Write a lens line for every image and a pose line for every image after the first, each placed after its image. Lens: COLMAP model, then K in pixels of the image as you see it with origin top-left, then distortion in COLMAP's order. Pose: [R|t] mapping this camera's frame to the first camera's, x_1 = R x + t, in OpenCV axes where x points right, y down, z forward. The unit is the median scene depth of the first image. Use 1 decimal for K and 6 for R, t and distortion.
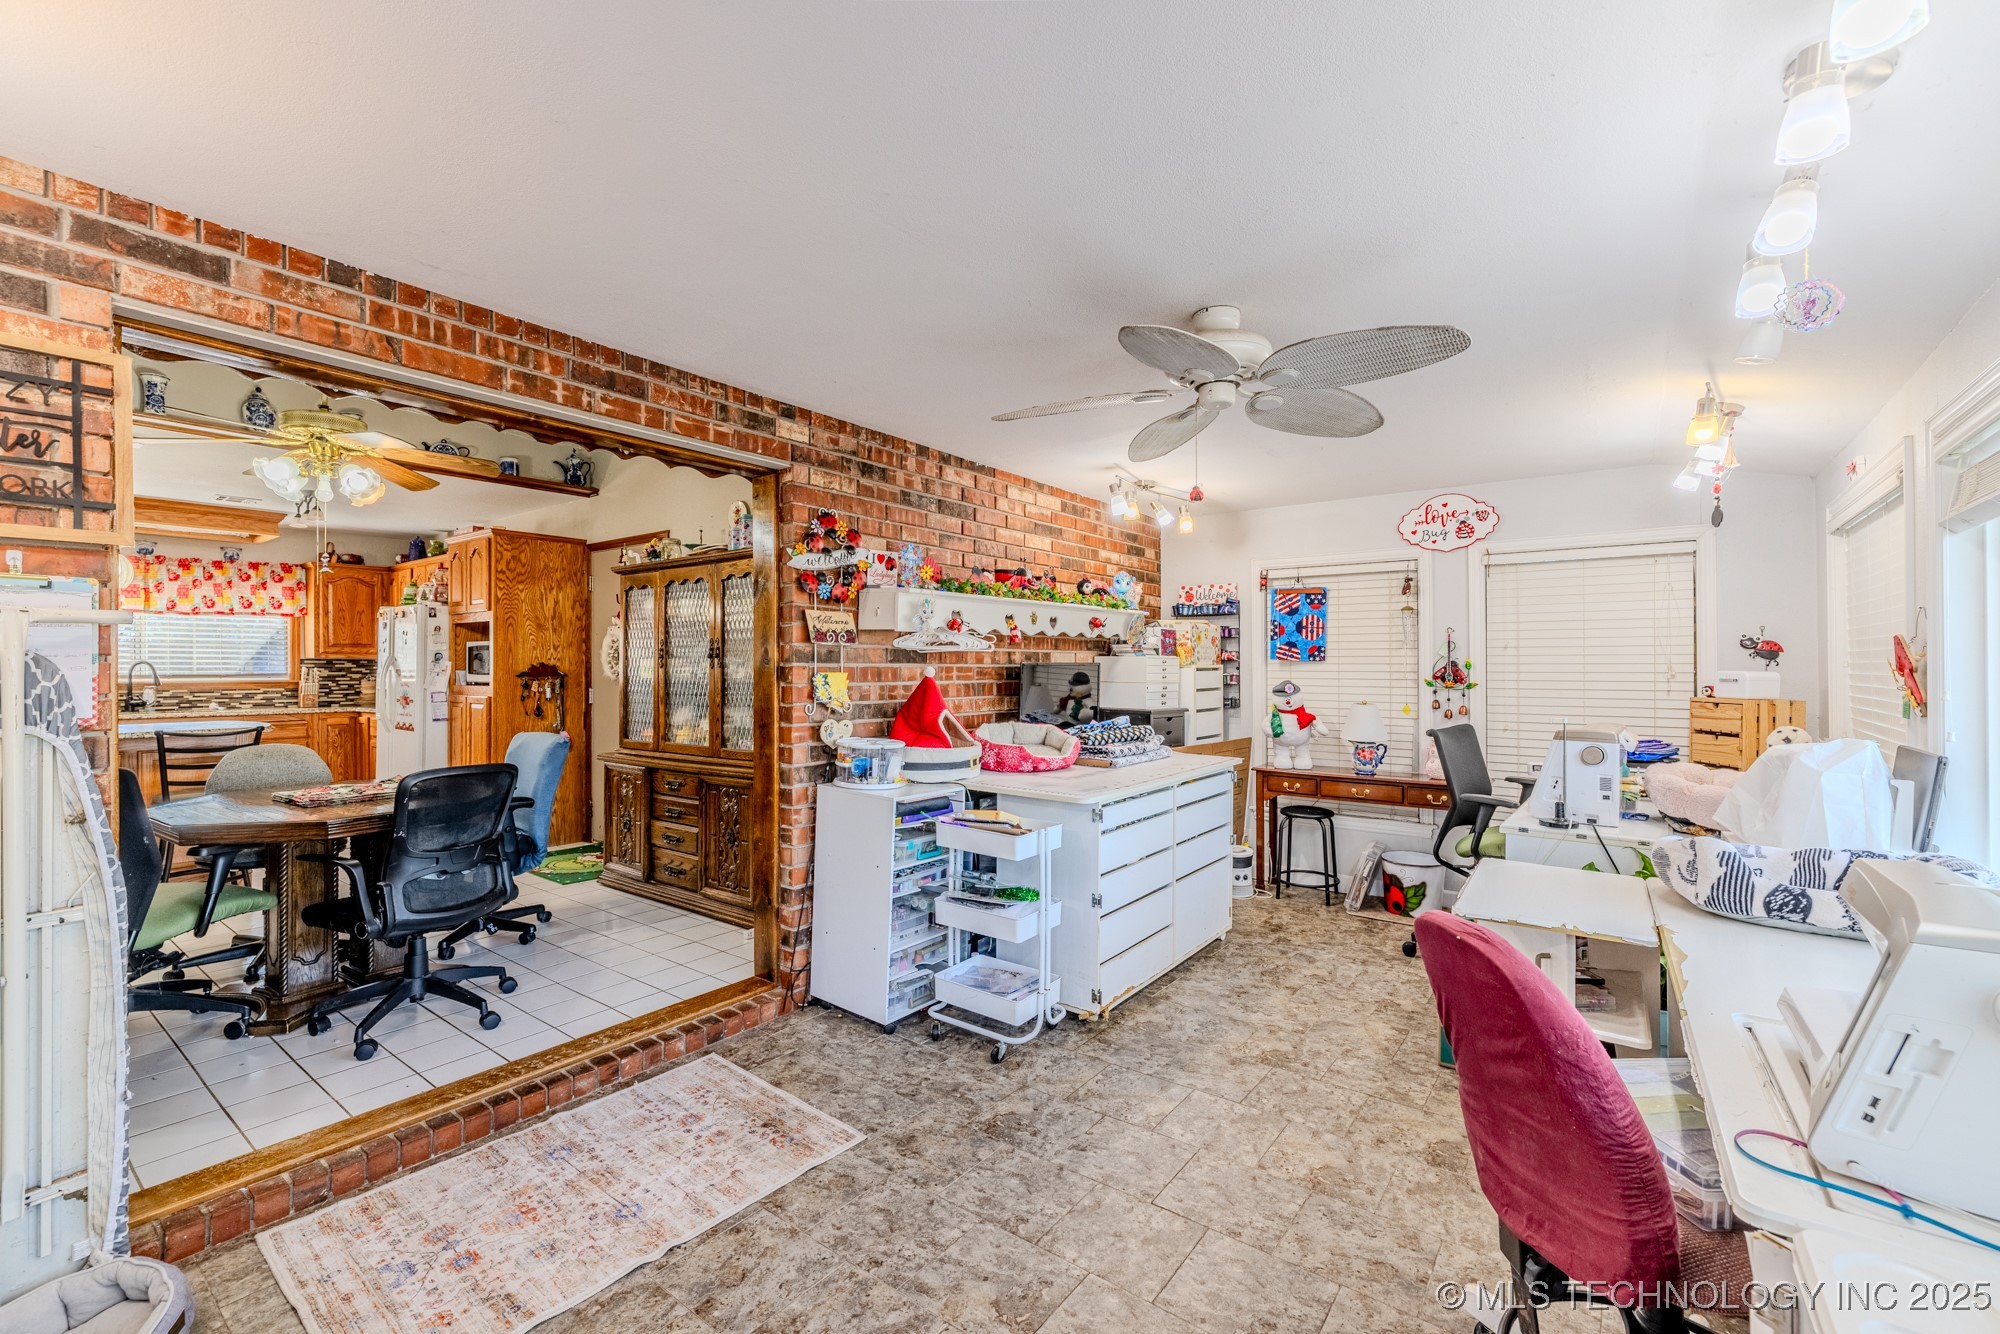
lens RADIAL K [[844.5, 0, 992.6], [0, 844.5, 666.9], [0, 0, 1]] dist [0.002961, 0.000375]
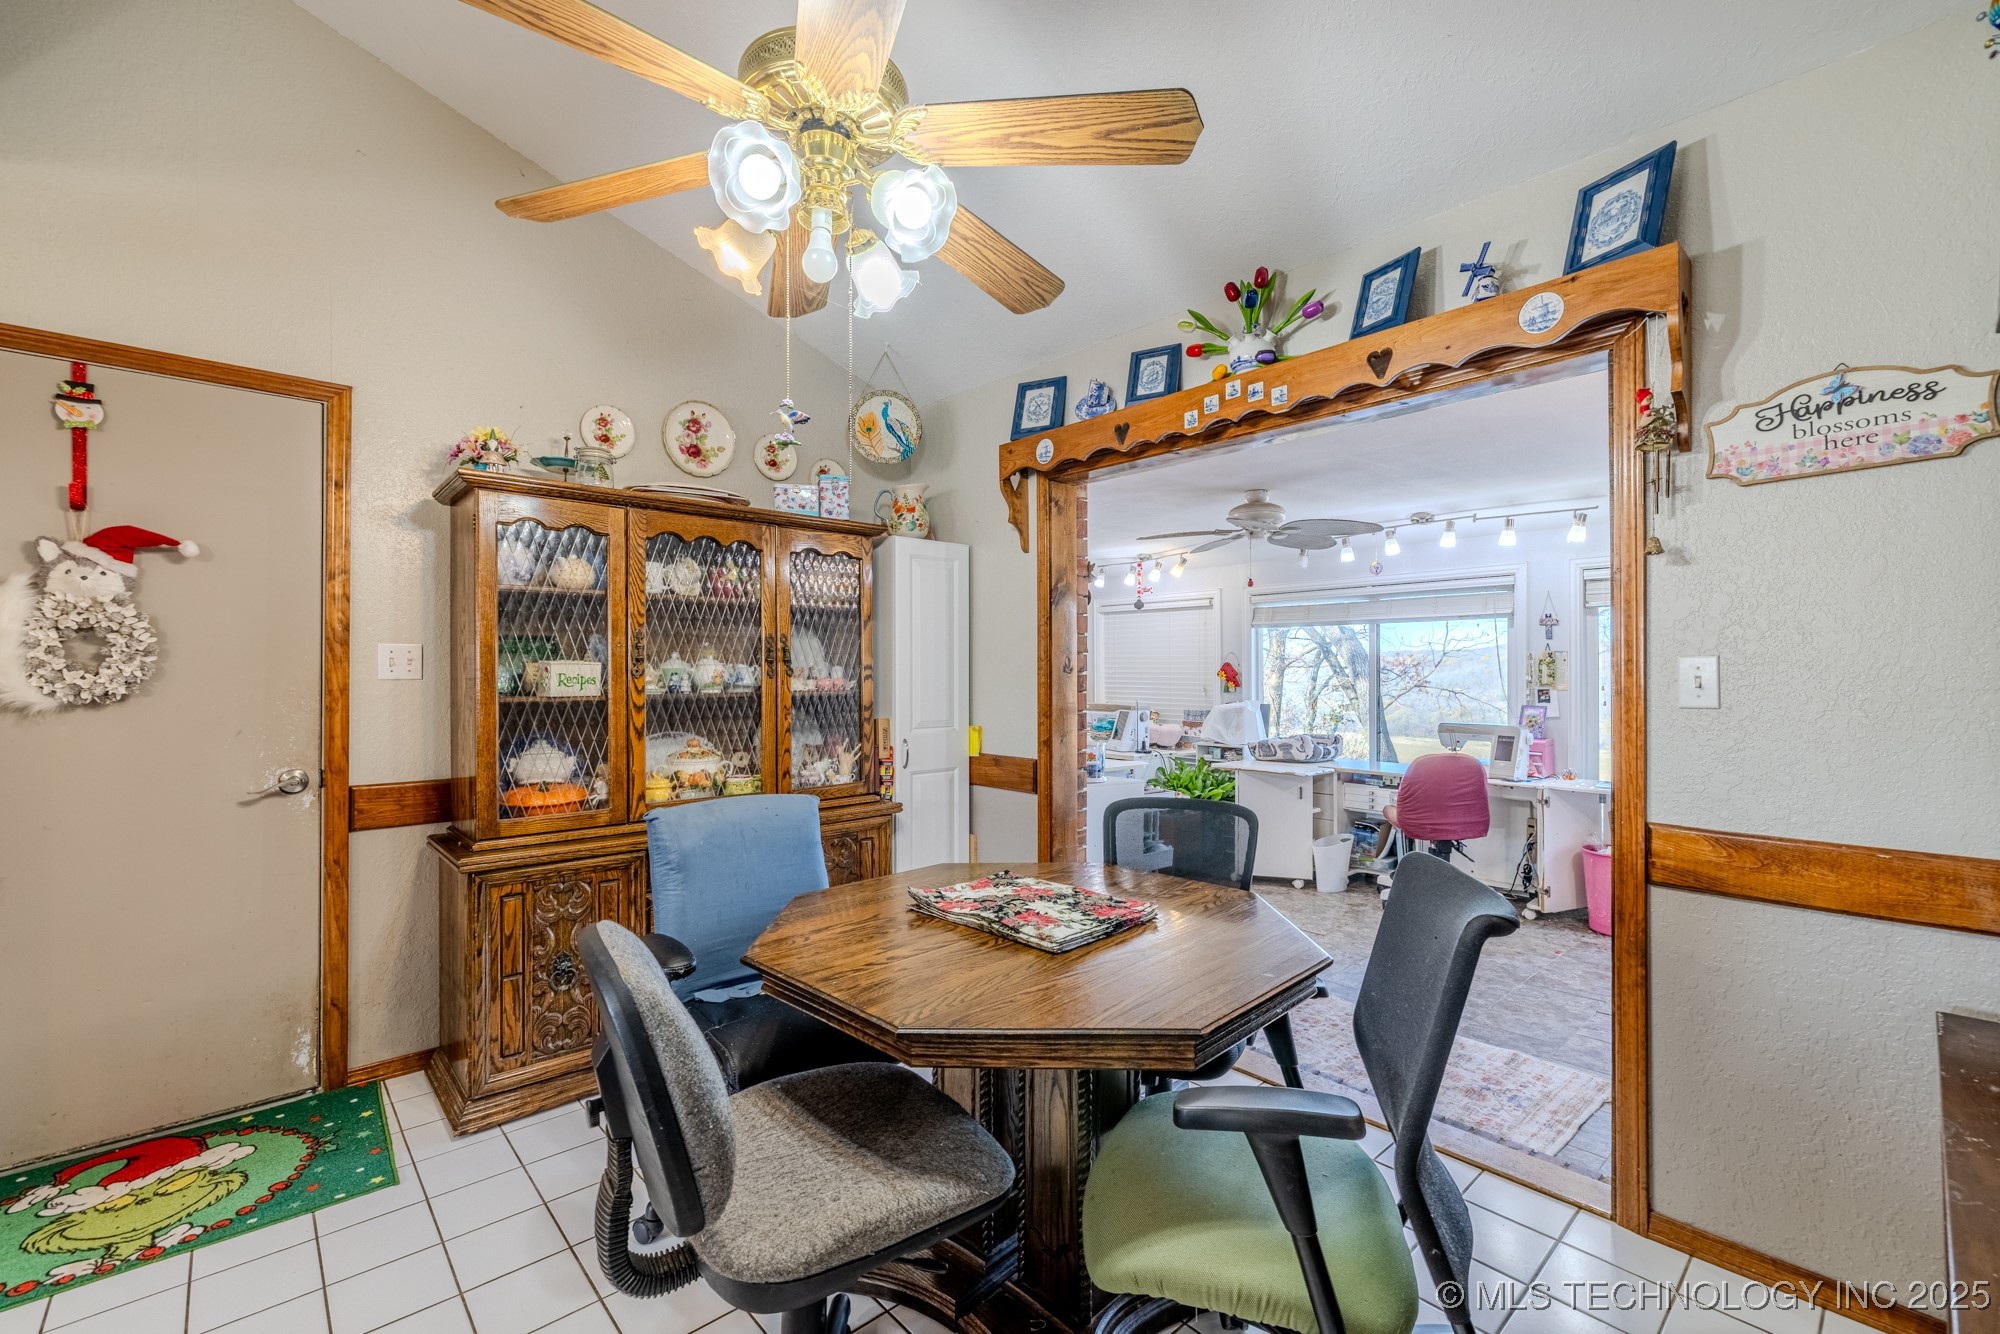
lens RADIAL K [[844.5, 0, 992.6], [0, 844.5, 666.9], [0, 0, 1]] dist [0.002961, 0.000375]
pose [[0.188076, 0.005459, 0.982139, -0.788662], [0.000333, 0.999984, -0.005622, -0.003066], [-0.982154, 0.001385, 0.188071, 0.556941]]
